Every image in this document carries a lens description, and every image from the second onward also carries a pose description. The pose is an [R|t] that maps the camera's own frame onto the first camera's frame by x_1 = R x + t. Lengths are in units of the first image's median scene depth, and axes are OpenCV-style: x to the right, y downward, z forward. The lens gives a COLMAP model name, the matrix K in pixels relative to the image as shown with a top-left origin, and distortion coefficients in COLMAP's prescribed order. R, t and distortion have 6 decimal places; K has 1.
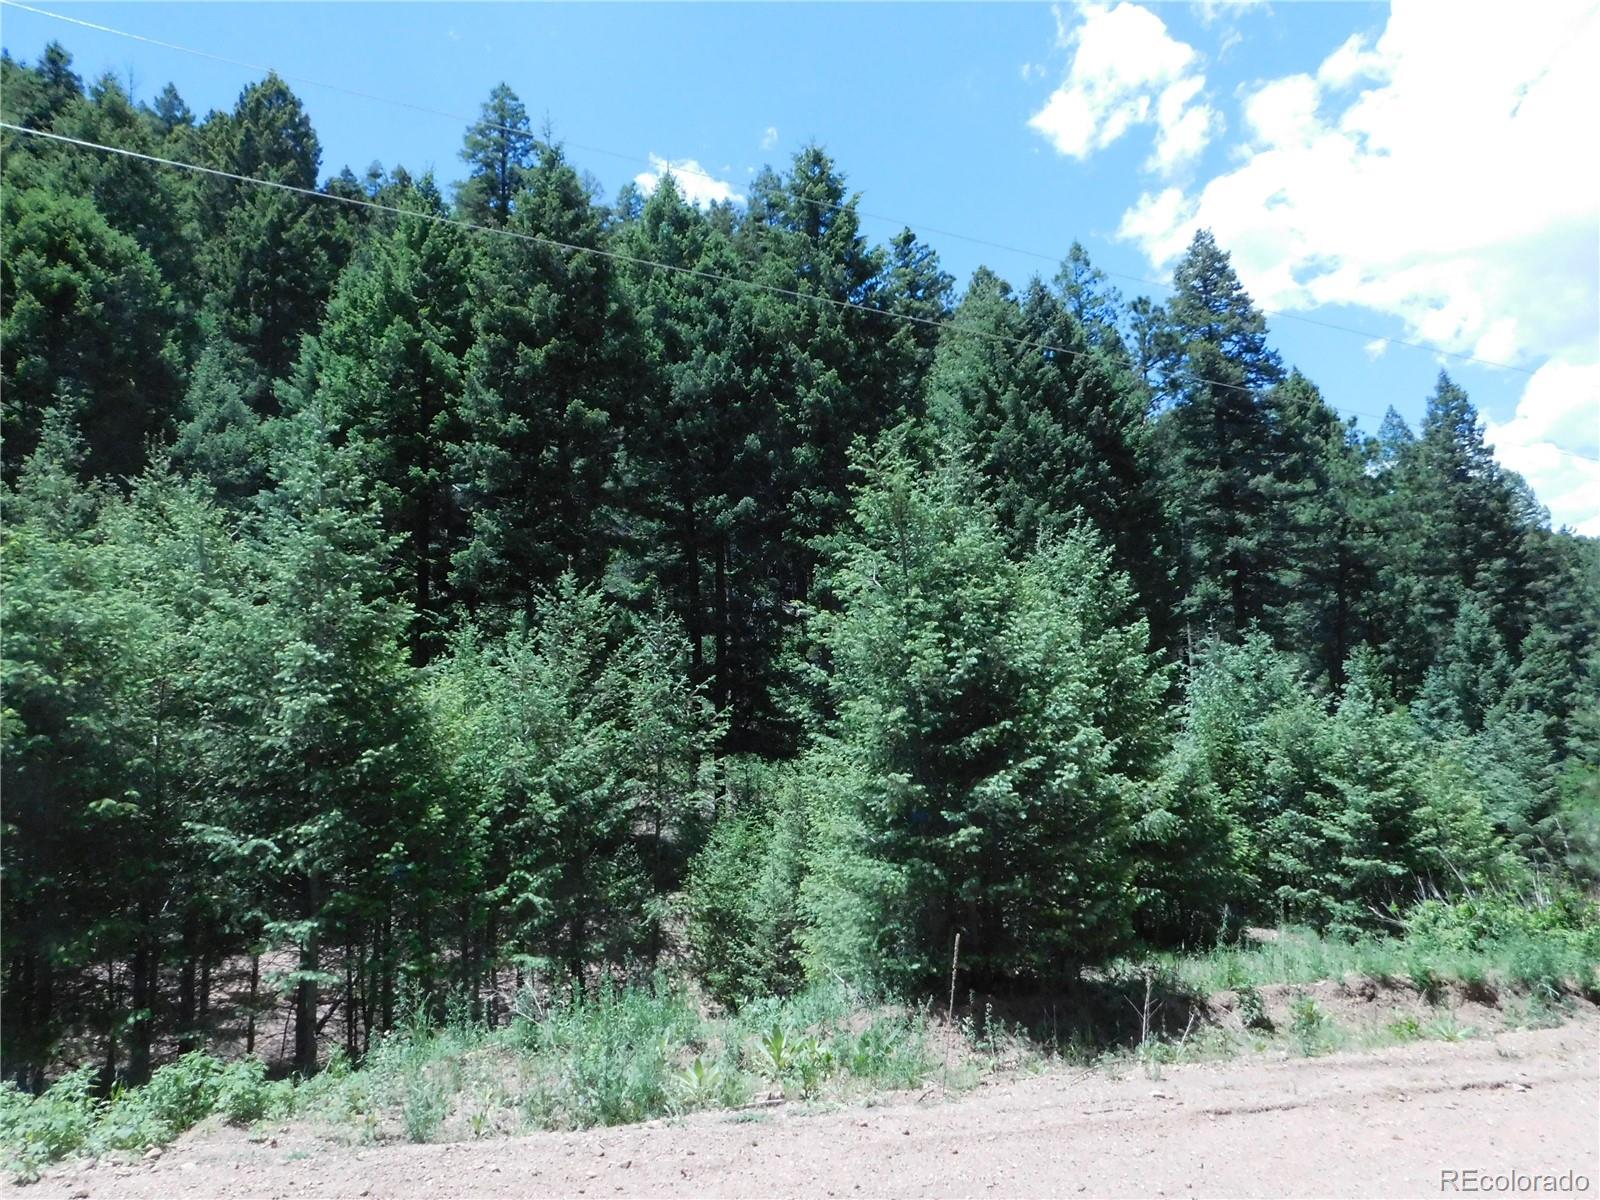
lens RADIAL K [[1068.8, 0, 800.0], [0, 1068.8, 600.0], [0, 0, 1]] dist [-0.044467, -0.000423]
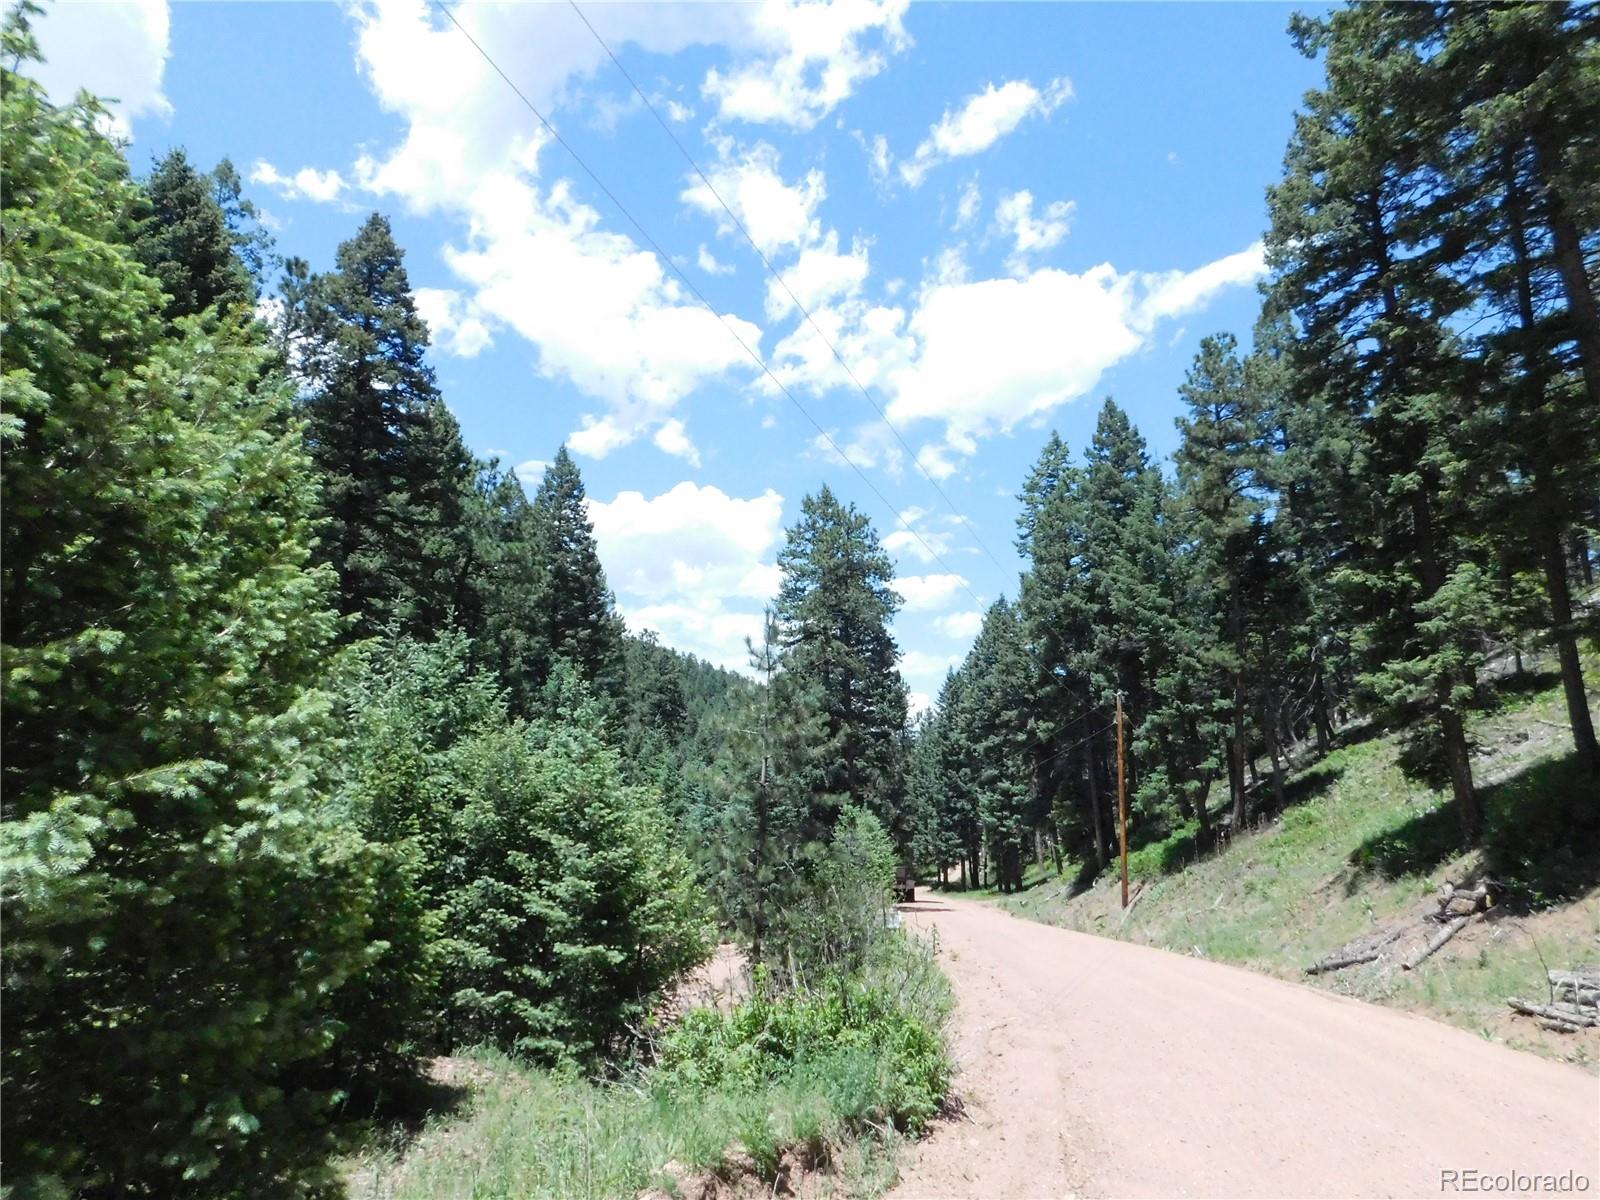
lens RADIAL K [[1052.4, 0, 800.0], [0, 1052.4, 600.0], [0, 0, 1]] dist [-0.124494, 0.163959]
pose [[0.654311, 0.167057, 0.737543, 0.064768], [-0.127784, 0.985694, -0.109901, 0.067297], [-0.745351, -0.022337, 0.666298, 0.394393]]
